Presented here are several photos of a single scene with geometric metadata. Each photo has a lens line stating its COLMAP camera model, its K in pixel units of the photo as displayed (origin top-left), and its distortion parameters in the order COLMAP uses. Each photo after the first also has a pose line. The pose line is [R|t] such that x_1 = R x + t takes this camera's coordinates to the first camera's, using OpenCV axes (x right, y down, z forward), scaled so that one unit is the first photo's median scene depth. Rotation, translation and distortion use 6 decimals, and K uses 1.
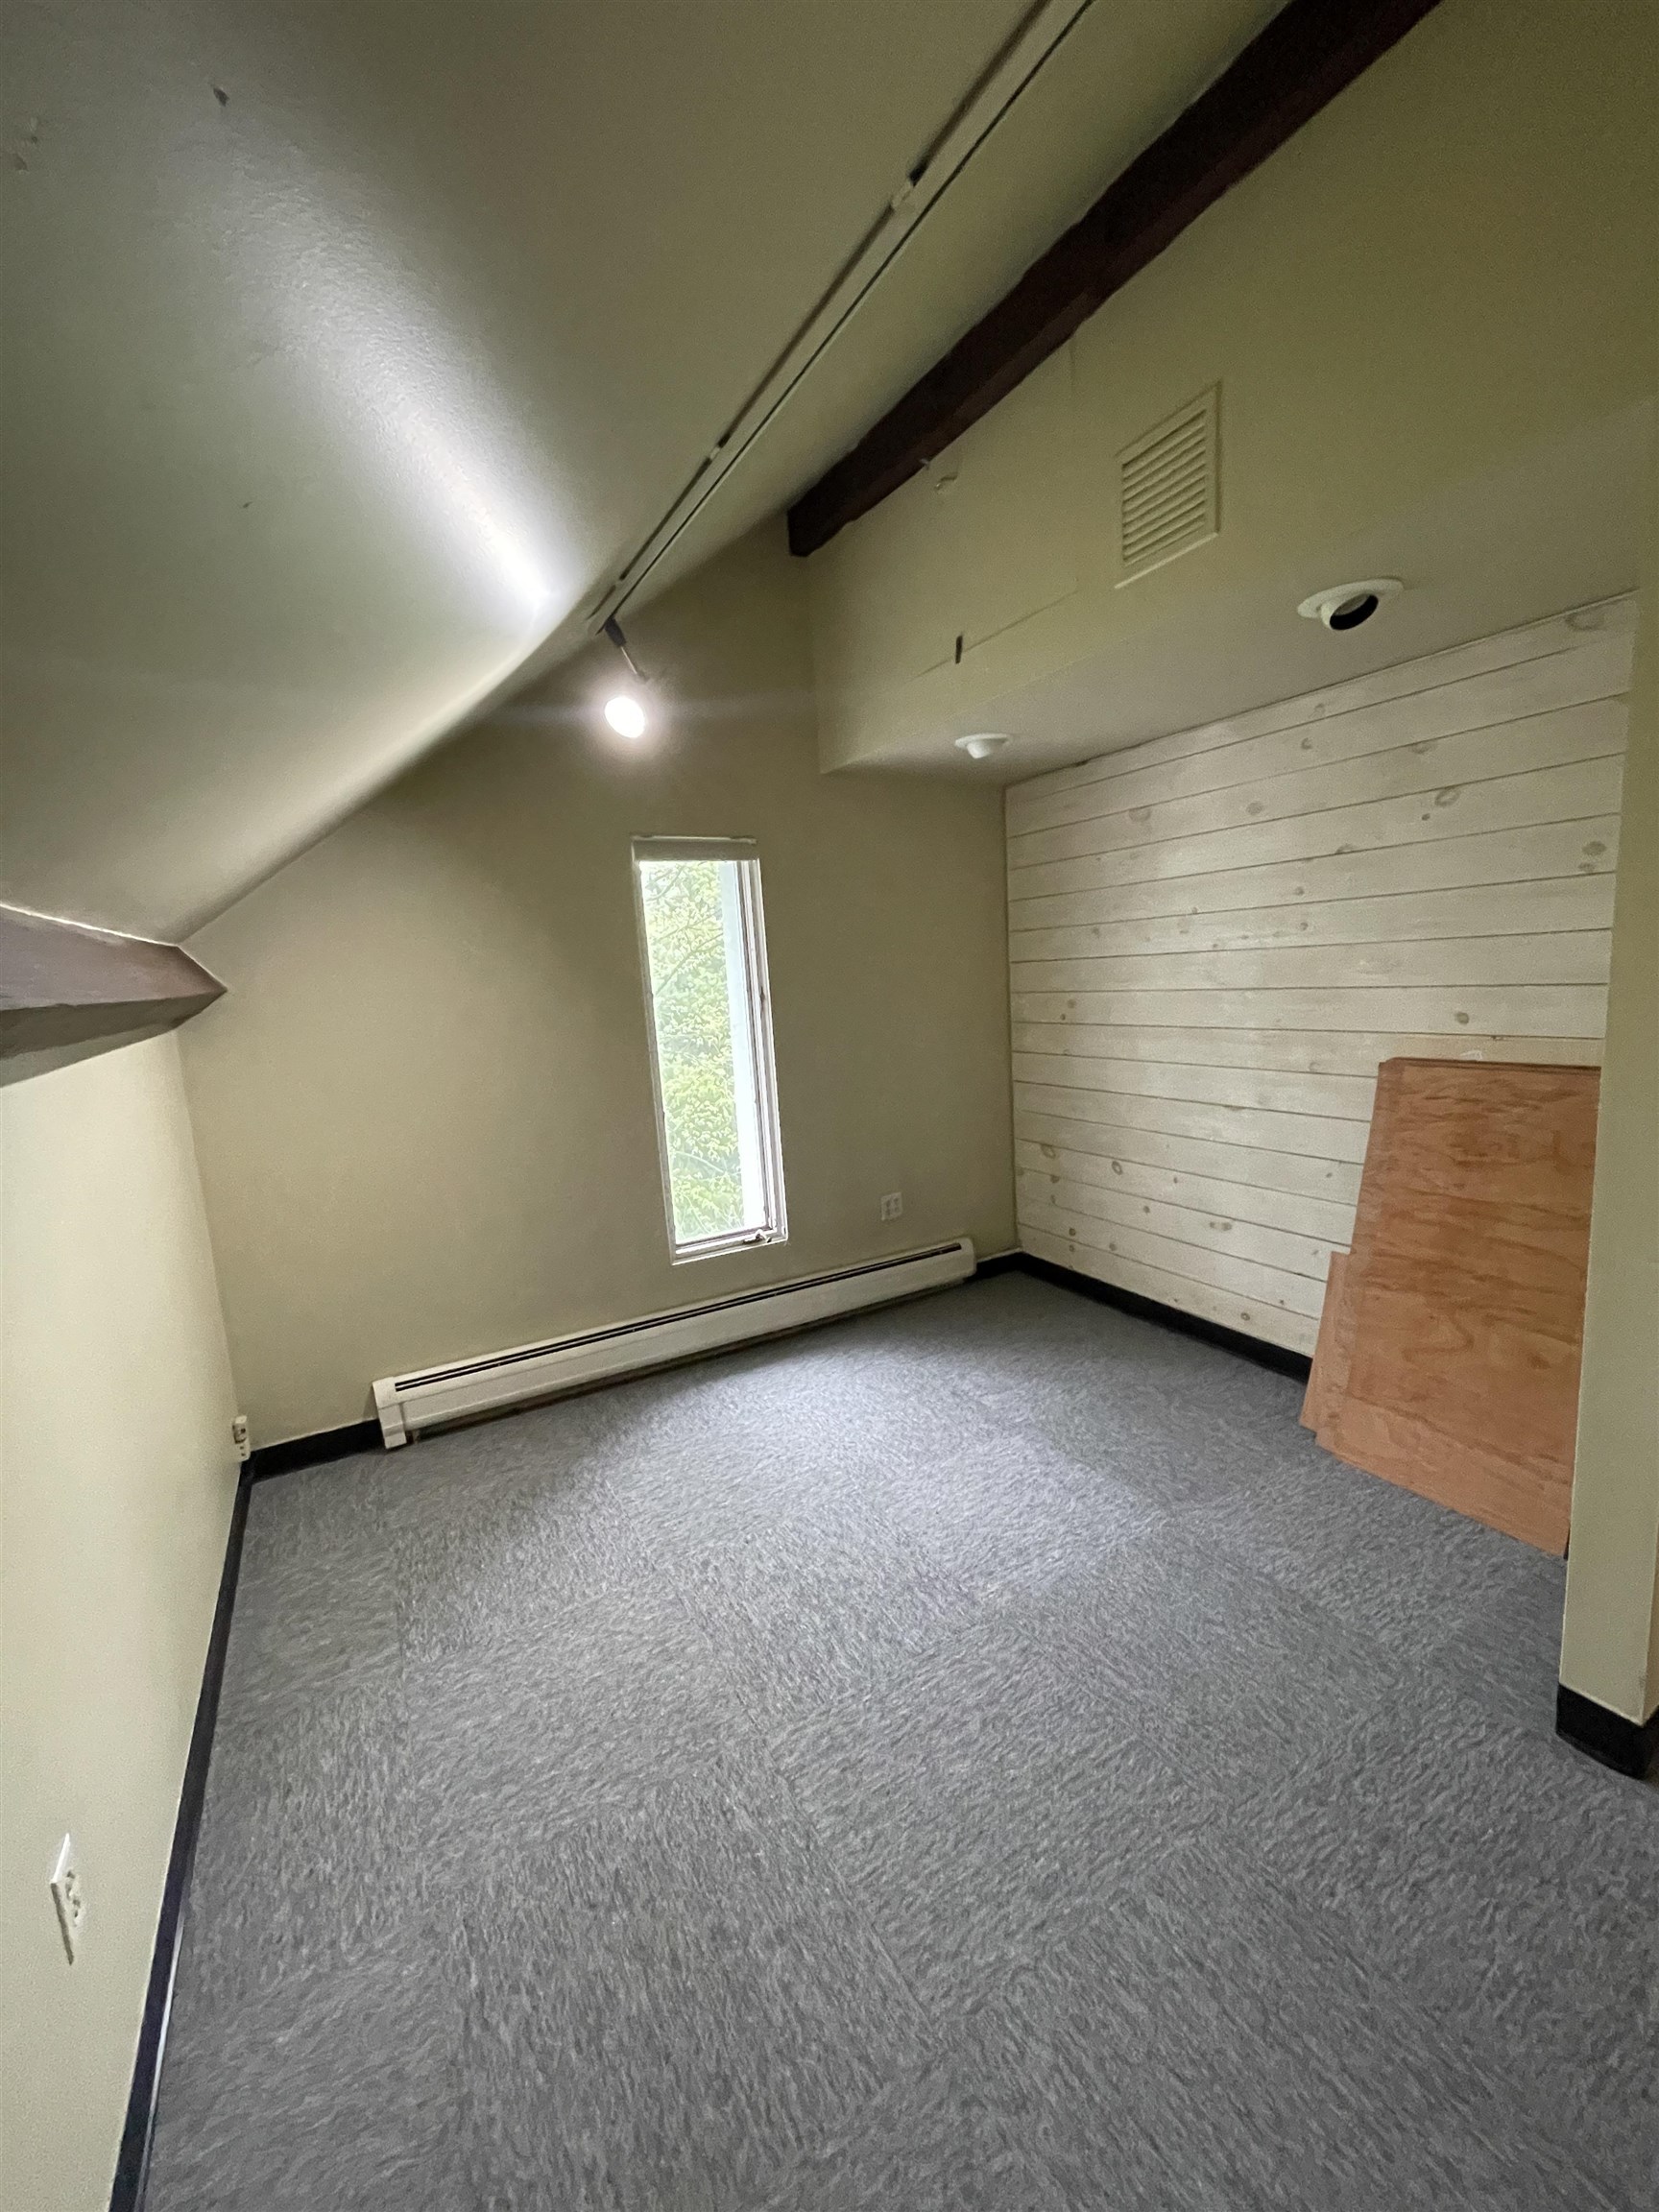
lens RADIAL K [[886.6, 0, 839.3], [0, 886.6, 1104.0], [0, 0, 1]] dist [-0.005988, -0.000318]
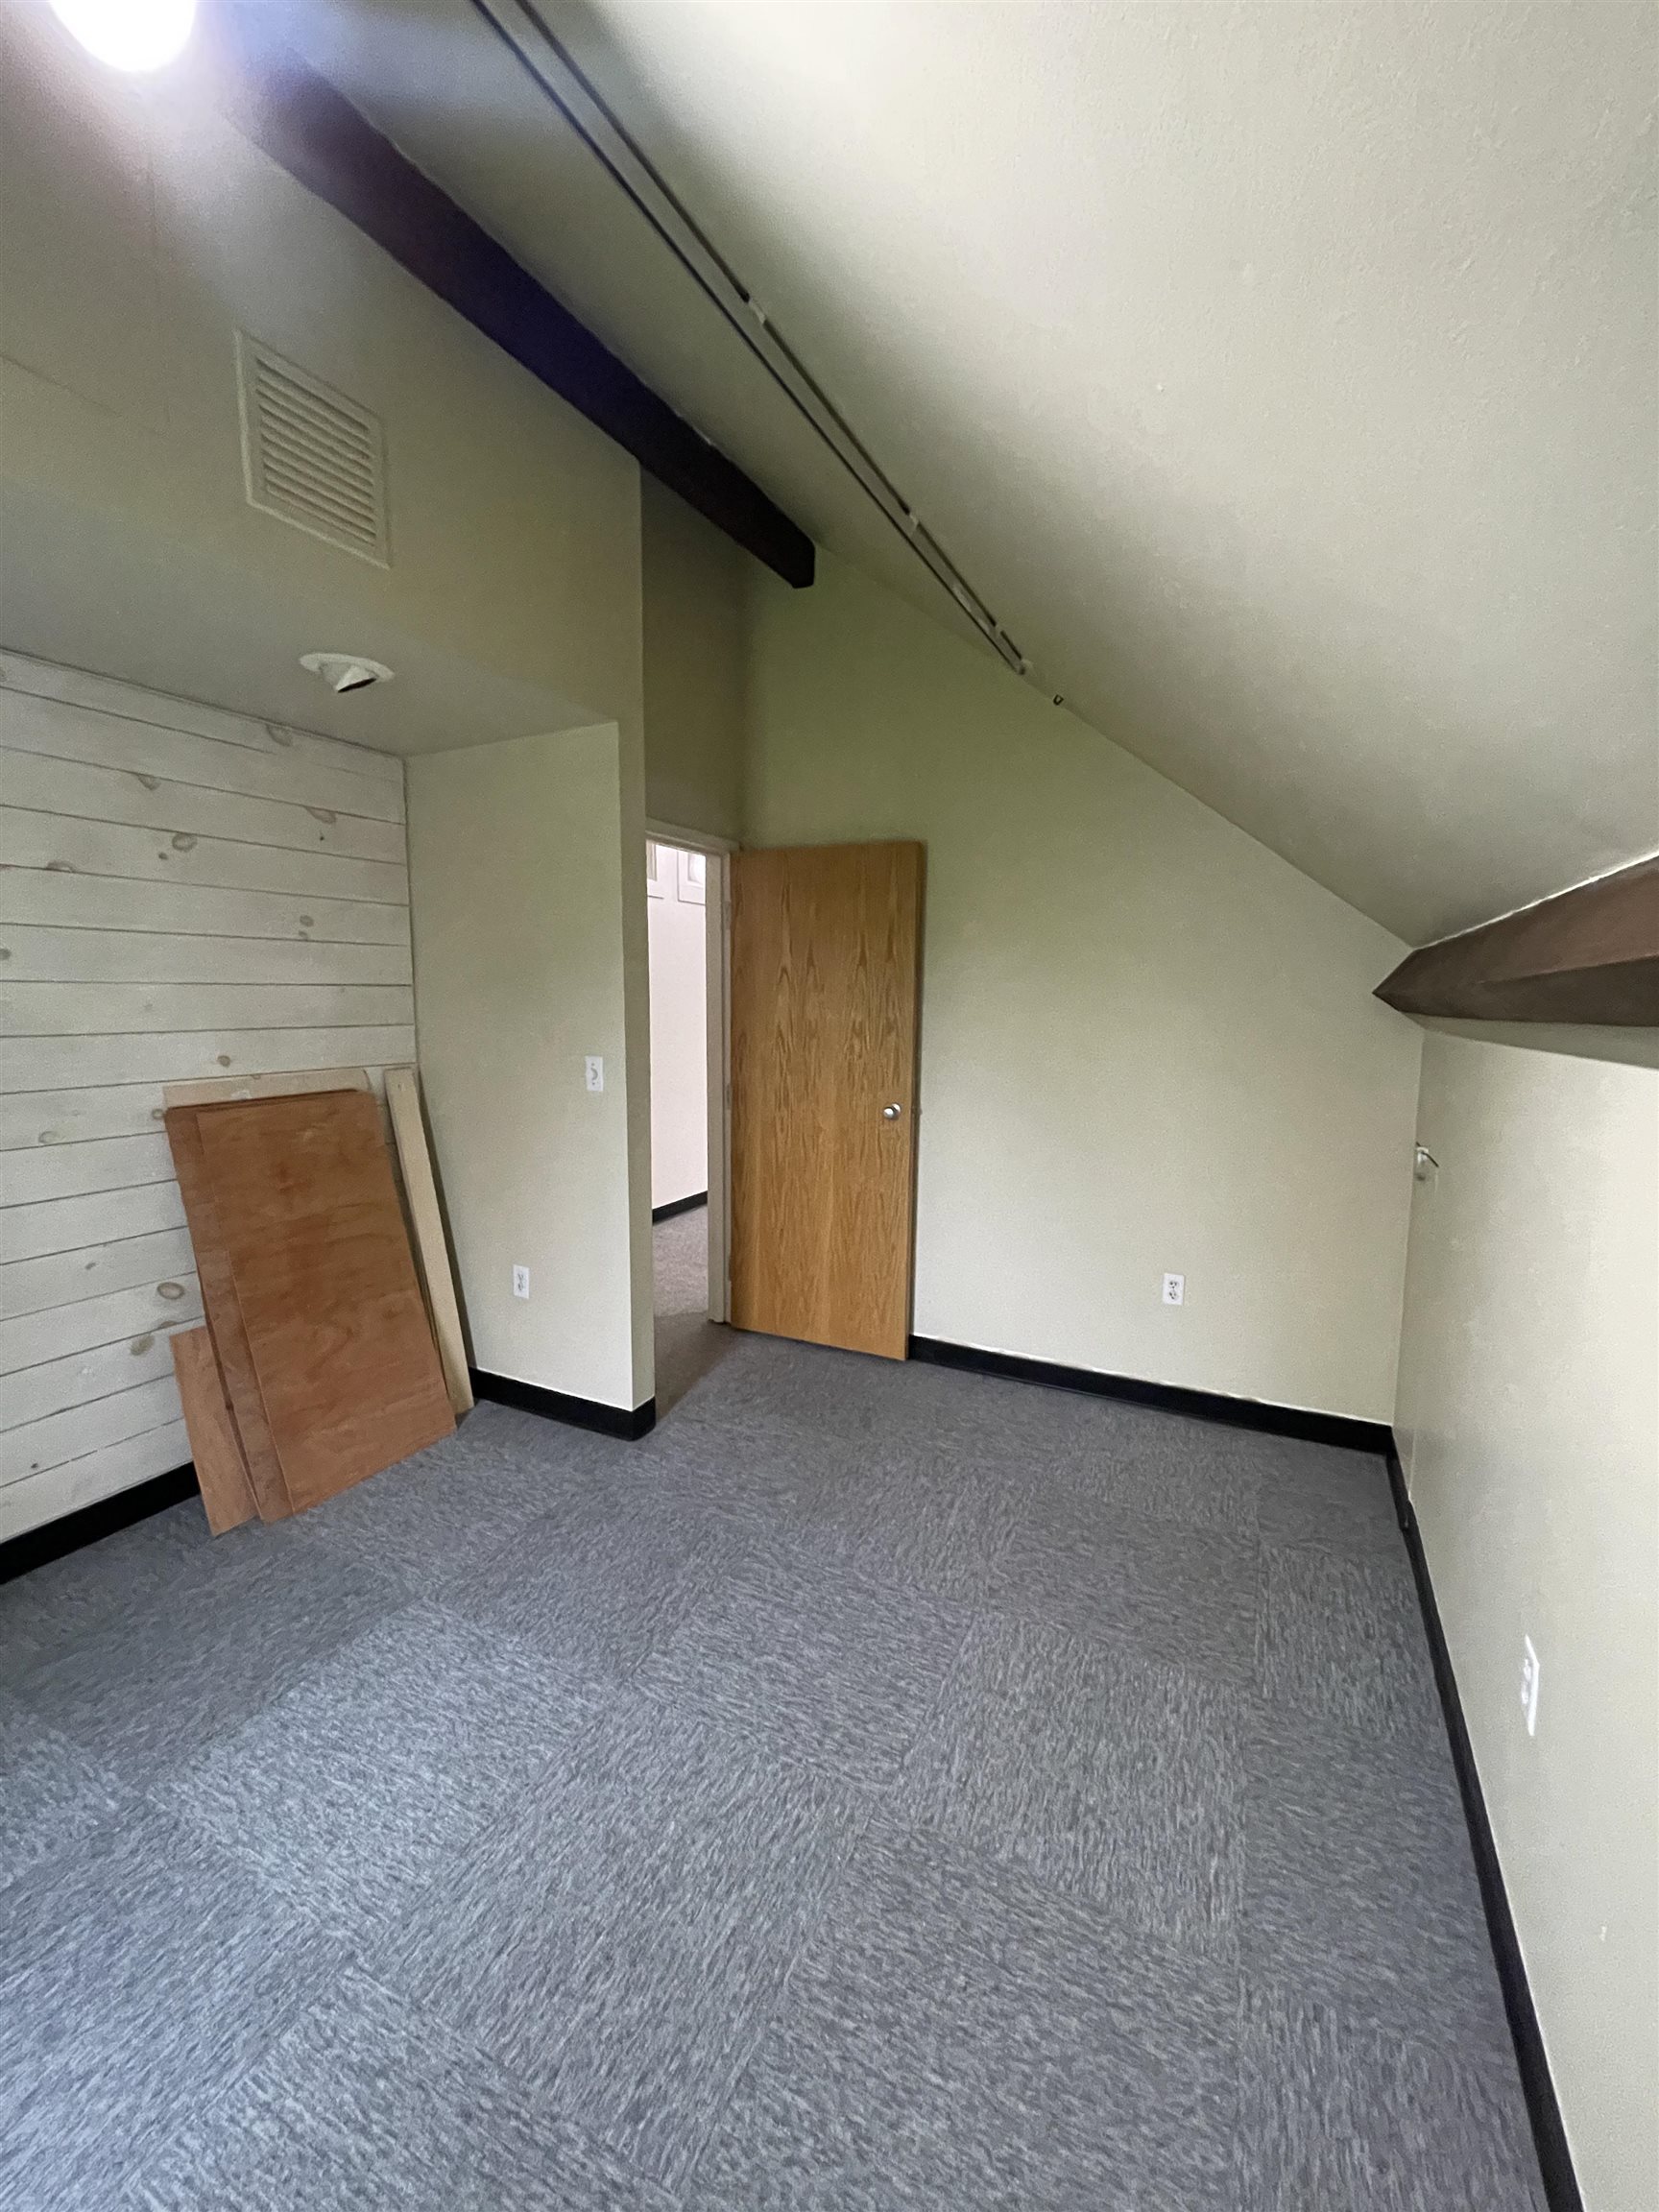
lens RADIAL K [[886.6, 0, 830.8], [0, 886.6, 1107.7], [0, 0, 1]] dist [-0.005988, -0.000318]
pose [[-0.547399, -0.055749, 0.835013, -0.714570], [0.142687, 0.976951, 0.158766, -0.136769], [-0.824618, 0.206054, -0.526827, 1.243087]]
